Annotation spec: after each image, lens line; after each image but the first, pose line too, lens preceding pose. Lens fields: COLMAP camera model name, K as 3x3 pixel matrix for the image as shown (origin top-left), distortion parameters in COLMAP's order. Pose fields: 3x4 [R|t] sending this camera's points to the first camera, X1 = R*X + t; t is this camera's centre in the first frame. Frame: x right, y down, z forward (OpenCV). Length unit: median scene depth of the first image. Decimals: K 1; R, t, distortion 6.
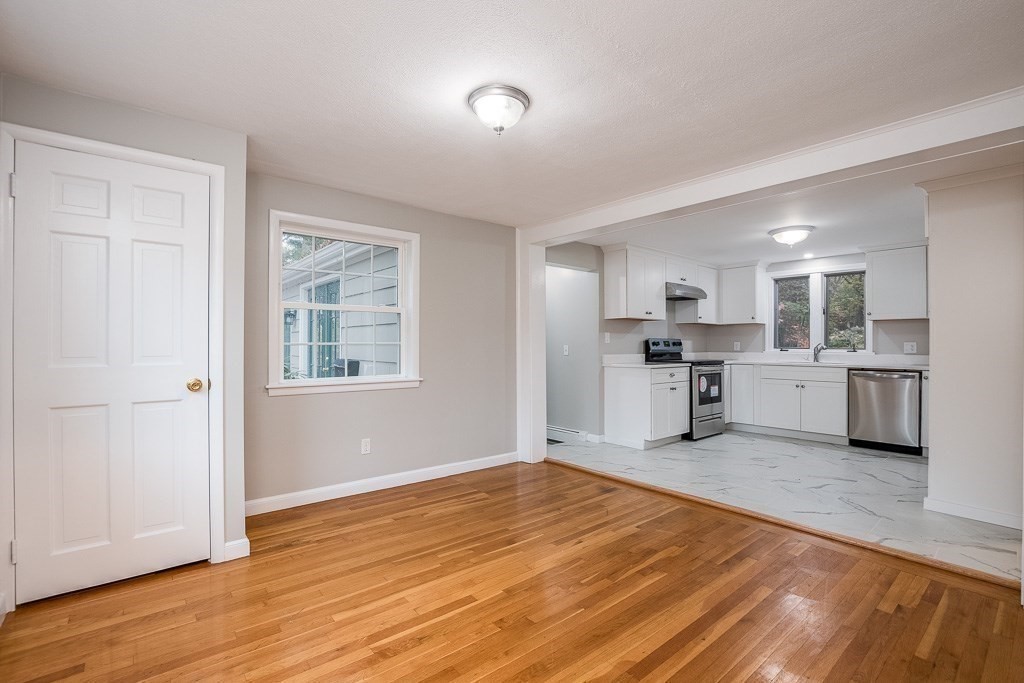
lens RADIAL K [[462.0, 0, 513.2], [0, 462.0, 342.8], [0, 0, 1]] dist [-0.030363, 0.004322]
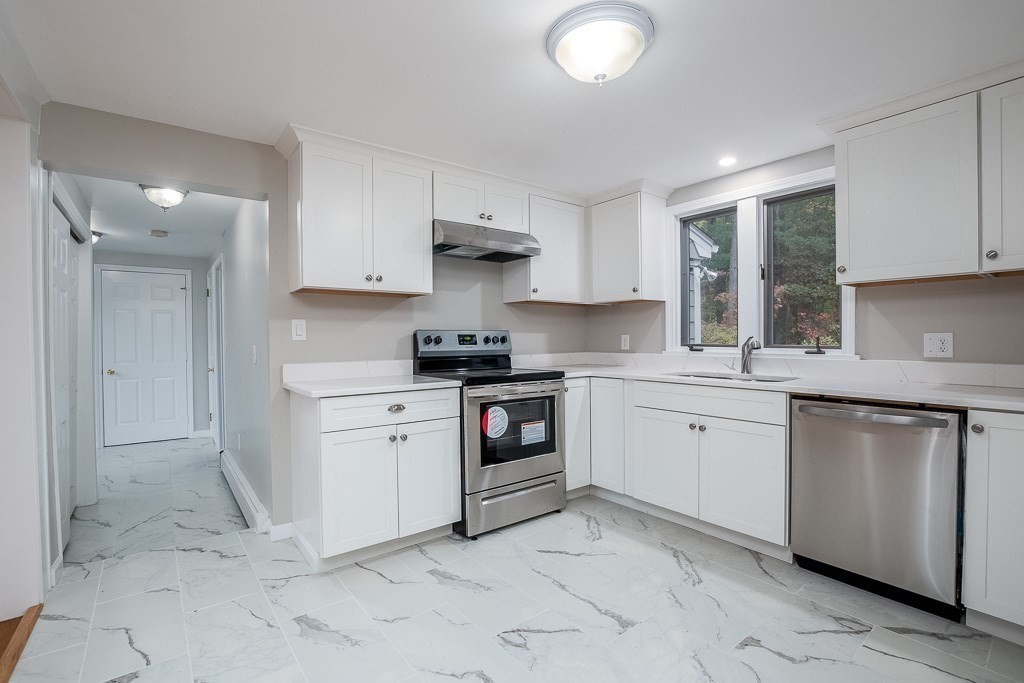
lens RADIAL K [[462.0, 0, 516.0], [0, 462.0, 340.4], [0, 0, 1]] dist [-0.030363, 0.004322]
pose [[0.999092, -0.009086, -0.041613, 0.429881], [0.009529, 0.999900, 0.010469, -0.002200], [0.041514, -0.010856, 0.999079, 0.481270]]
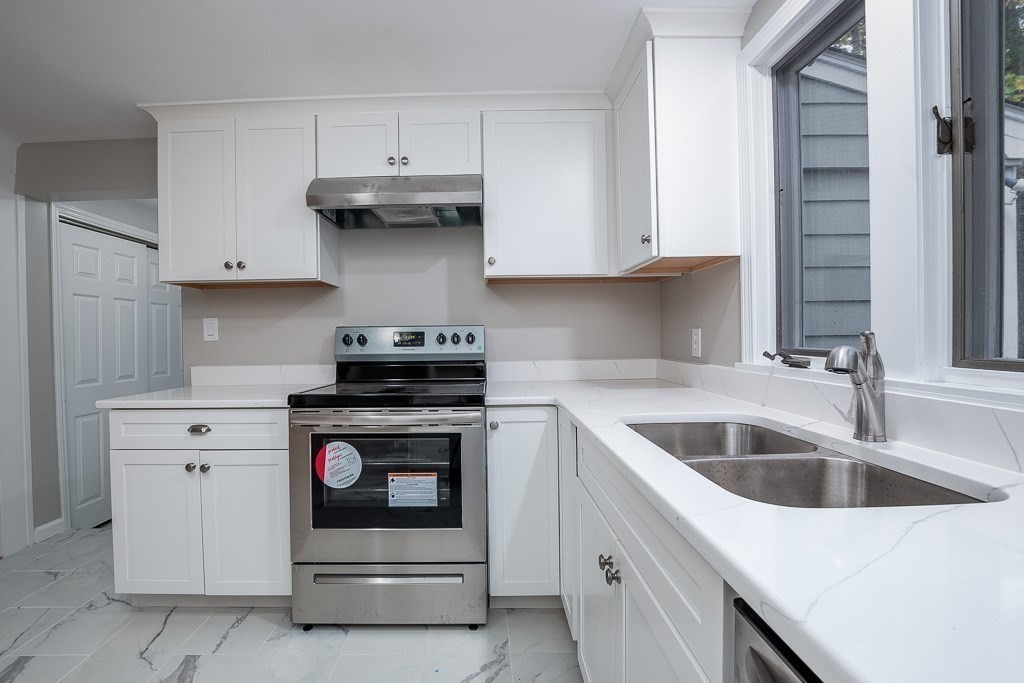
lens RADIAL K [[462.0, 0, 495.2], [0, 462.0, 342.5], [0, 0, 1]] dist [-0.030363, 0.004322]
pose [[0.761846, -0.003298, -0.647749, 0.667289], [0.018510, 0.999690, 0.016681, -0.000129], [0.647493, -0.024698, 0.761671, 0.779959]]
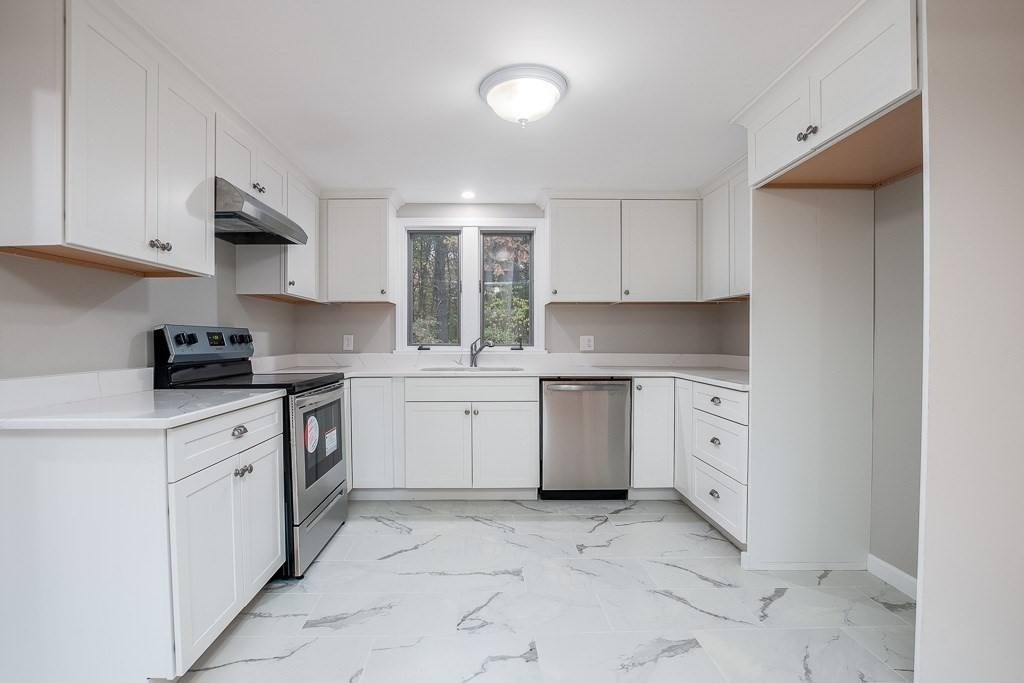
lens RADIAL K [[462.0, 0, 486.8], [0, 462.0, 344.3], [0, 0, 1]] dist [-0.030363, 0.004322]
pose [[0.641263, -0.013311, 0.767206, 0.181528], [0.000711, 0.999859, 0.016753, 0.000077], [-0.767321, -0.010197, 0.641182, 0.573478]]
